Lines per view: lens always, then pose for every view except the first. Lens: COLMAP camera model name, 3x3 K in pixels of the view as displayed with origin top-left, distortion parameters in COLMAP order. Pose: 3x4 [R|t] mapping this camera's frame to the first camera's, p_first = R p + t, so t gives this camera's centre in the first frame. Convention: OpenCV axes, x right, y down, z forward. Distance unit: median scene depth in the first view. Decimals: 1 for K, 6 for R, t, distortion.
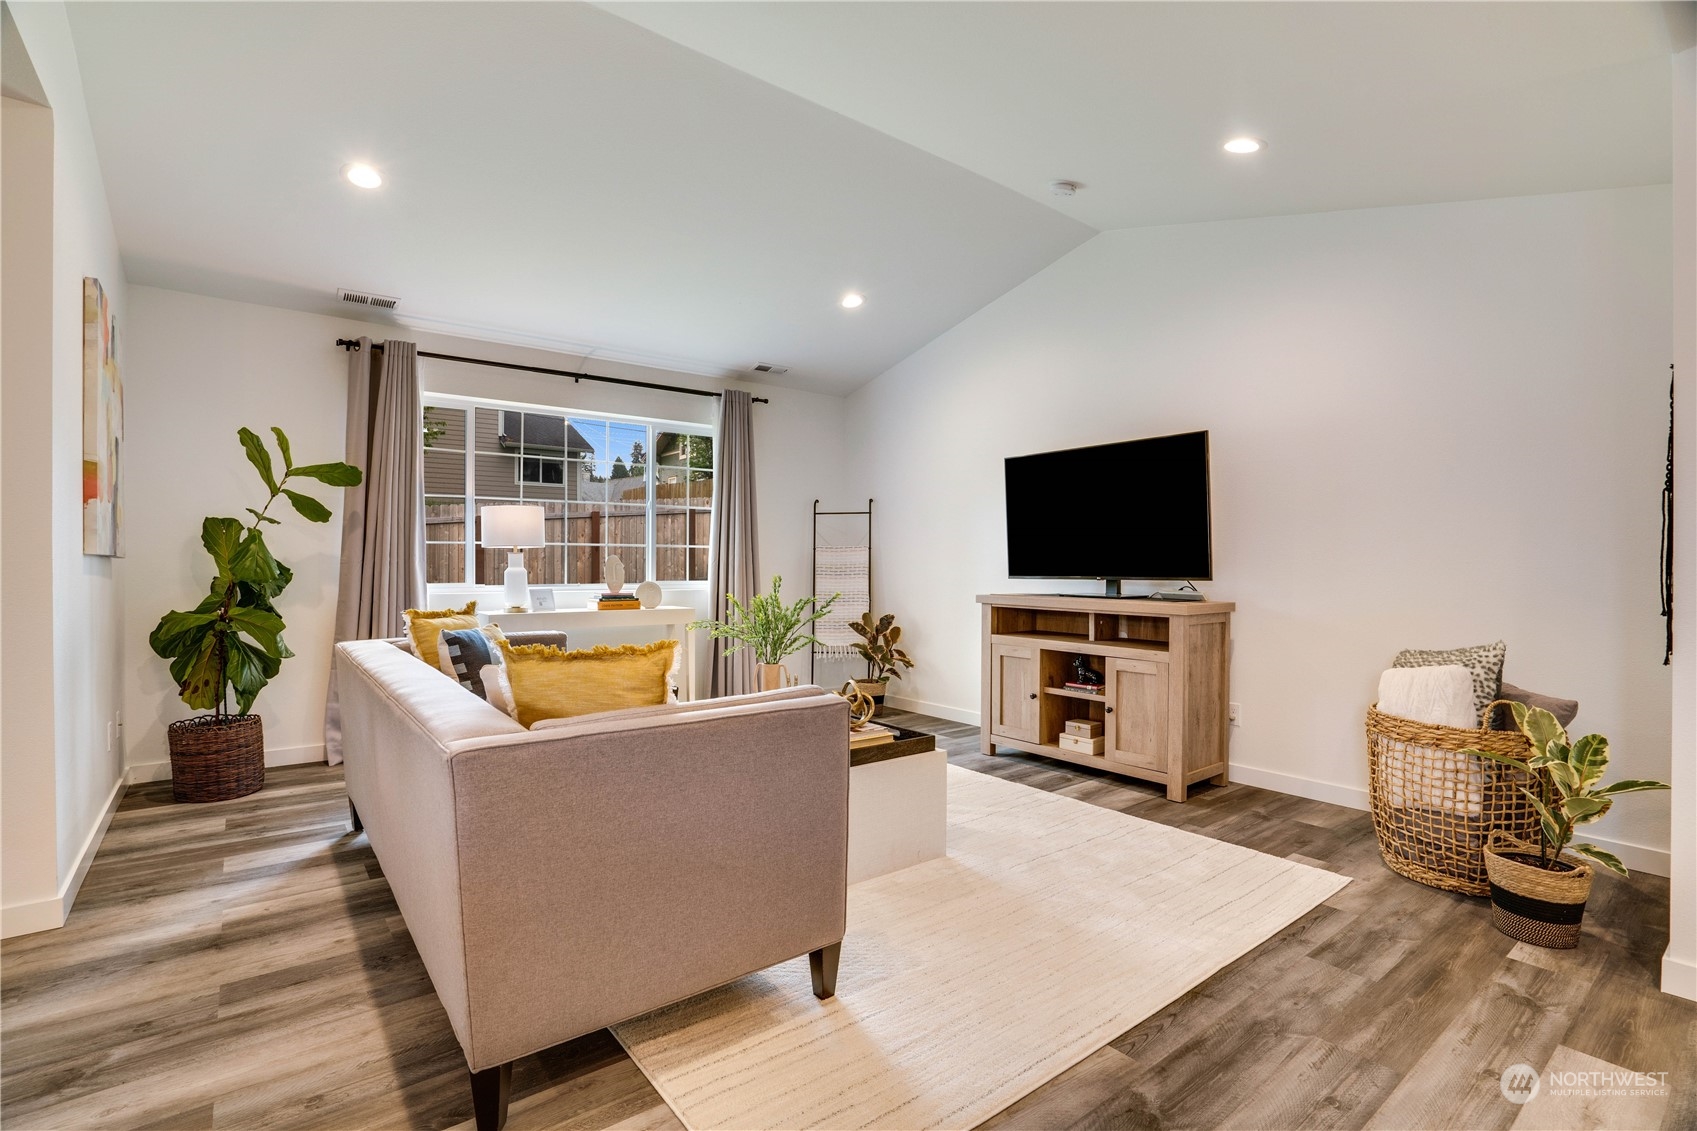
lens RADIAL K [[799.1, 0, 845.4], [0, 799.1, 572.7], [0, 0, 1]] dist [-0.049916, 0.015525]
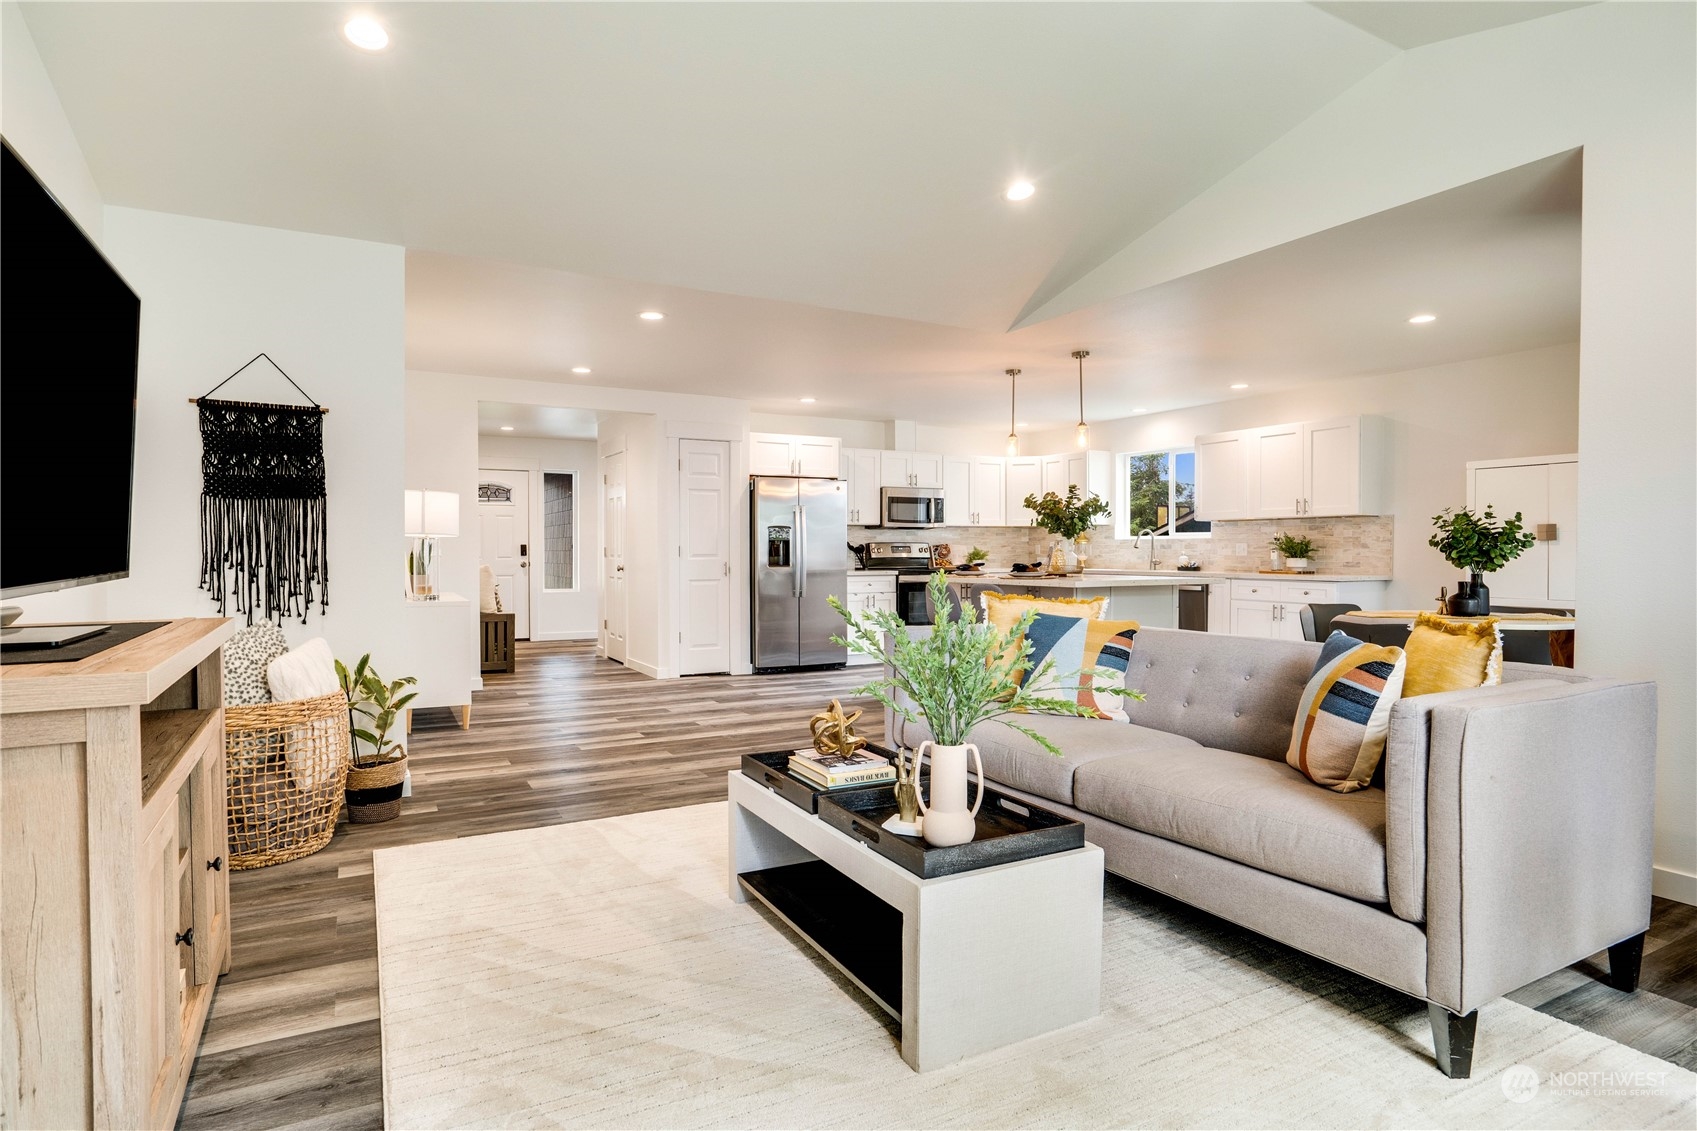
lens RADIAL K [[917.5, 0, 818.8], [0, 917.5, 573.1], [0, 0, 1]] dist [-0.033279, 0.015705]
pose [[-0.980038, -0.008571, 0.198627, -0.115095], [-0.000500, 0.999173, 0.040648, -0.017411], [-0.198811, 0.039737, -0.979232, 1.420118]]
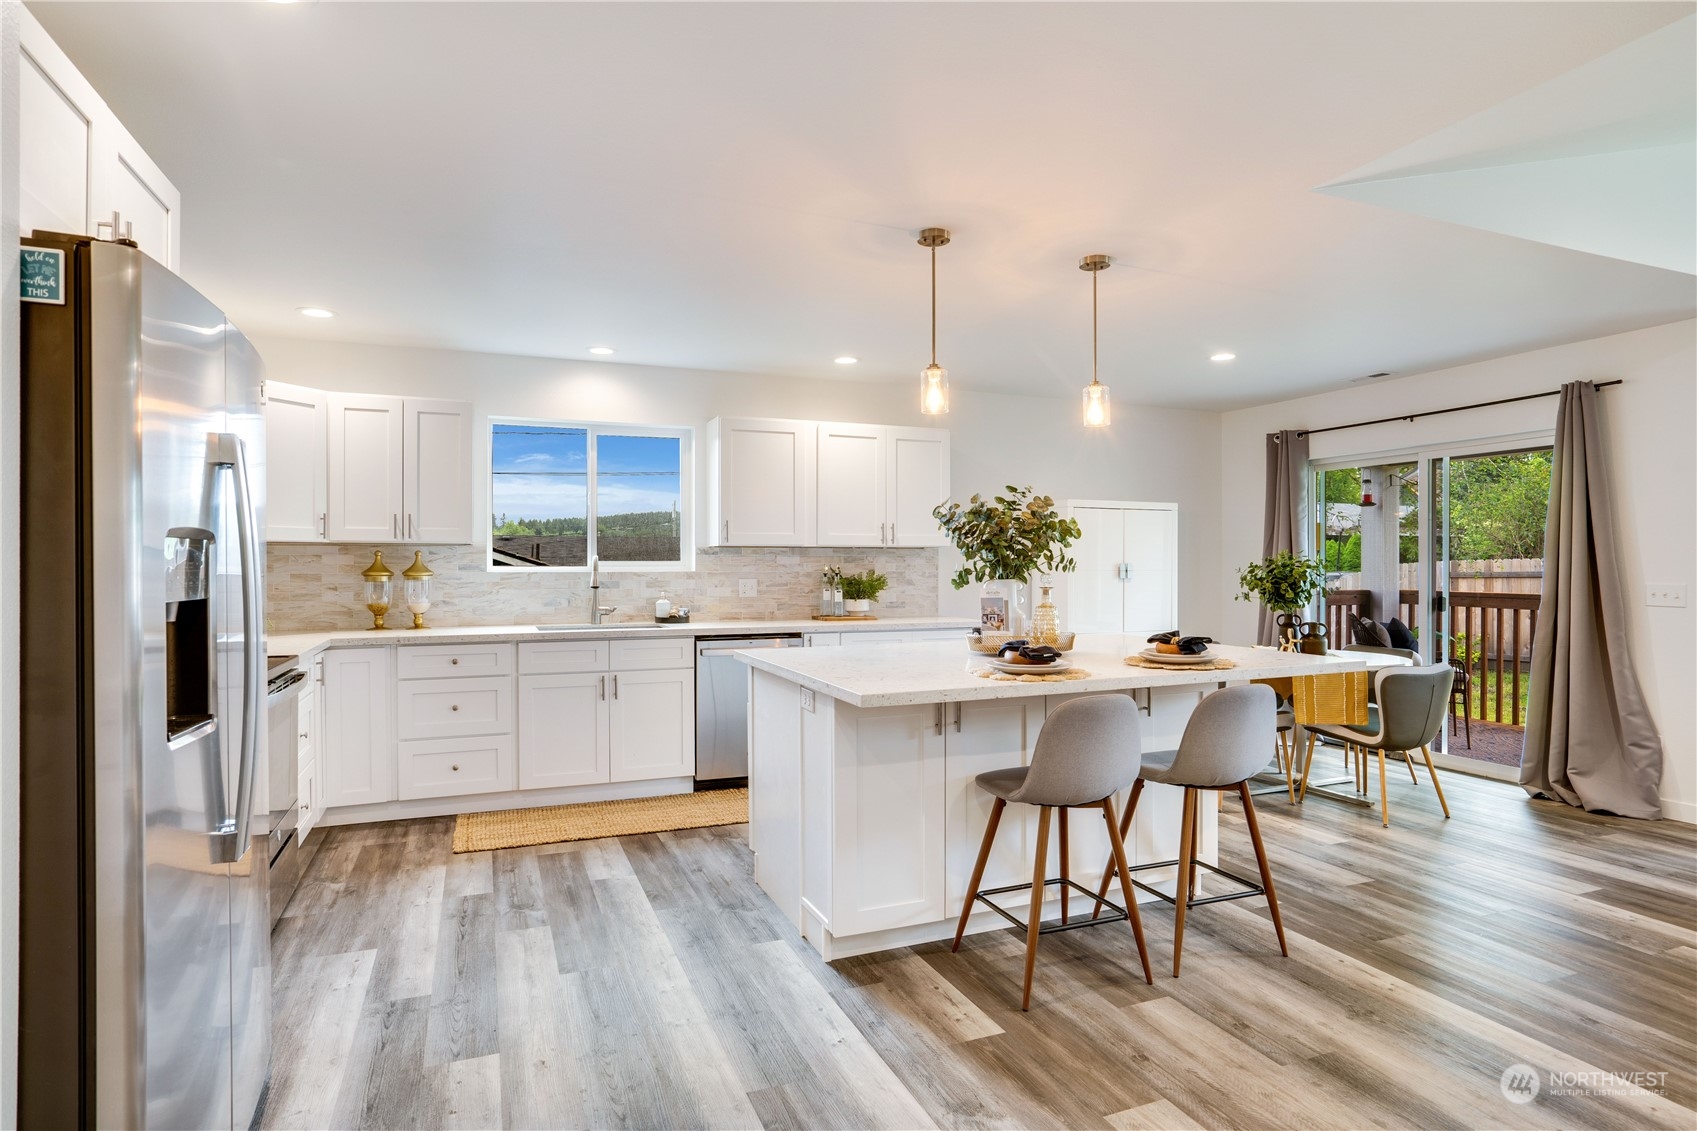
lens RADIAL K [[917.5, 0, 842.9], [0, 917.5, 563.2], [0, 0, 1]] dist [-0.033279, 0.015705]
pose [[-0.284505, -0.002796, -0.958671, 0.666617], [-0.017239, 0.999849, 0.002200, -0.032051], [0.958520, 0.017153, -0.284510, -0.145933]]
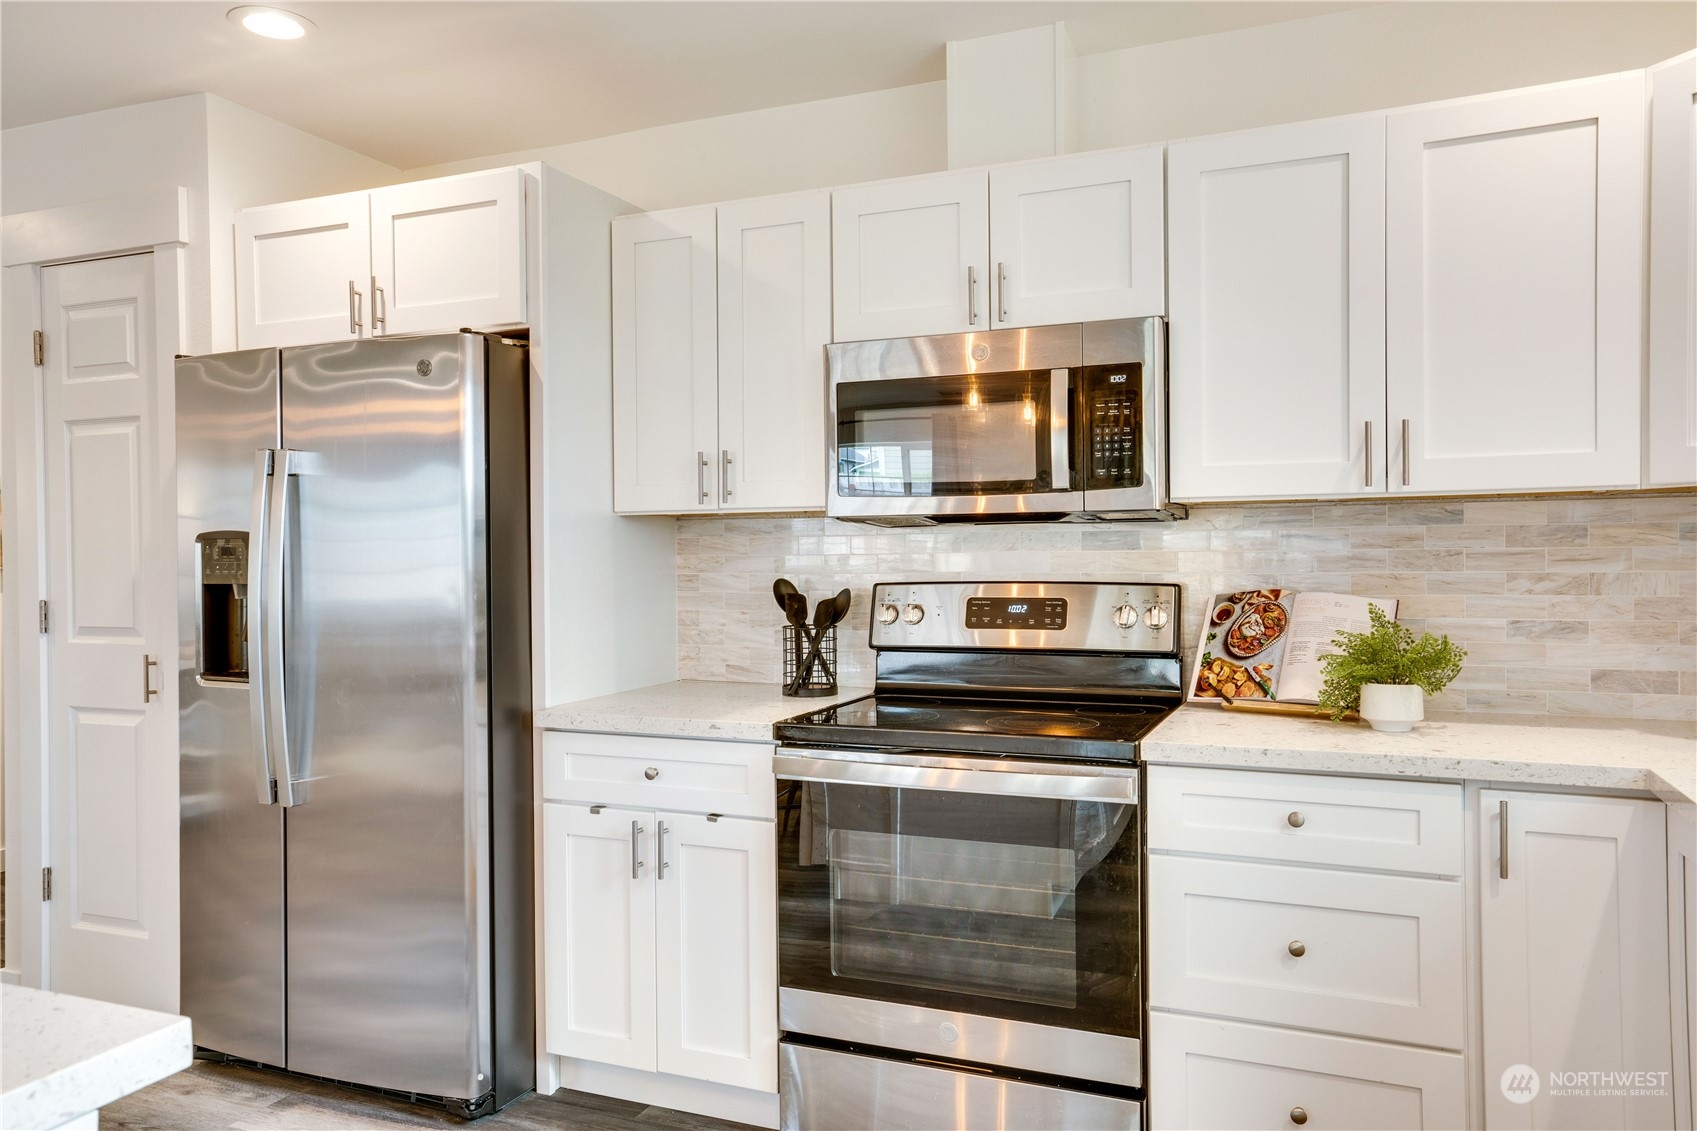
lens RADIAL K [[1175.3, 0, 845.7], [0, 1175.3, 570.2], [0, 0, 1]] dist [0.006391, 0.004903]
pose [[-0.476999, -0.010329, 0.878843, -0.410024], [0.017558, 0.999619, 0.021279, -0.023827], [-0.878728, 0.025581, -0.476636, -0.518181]]
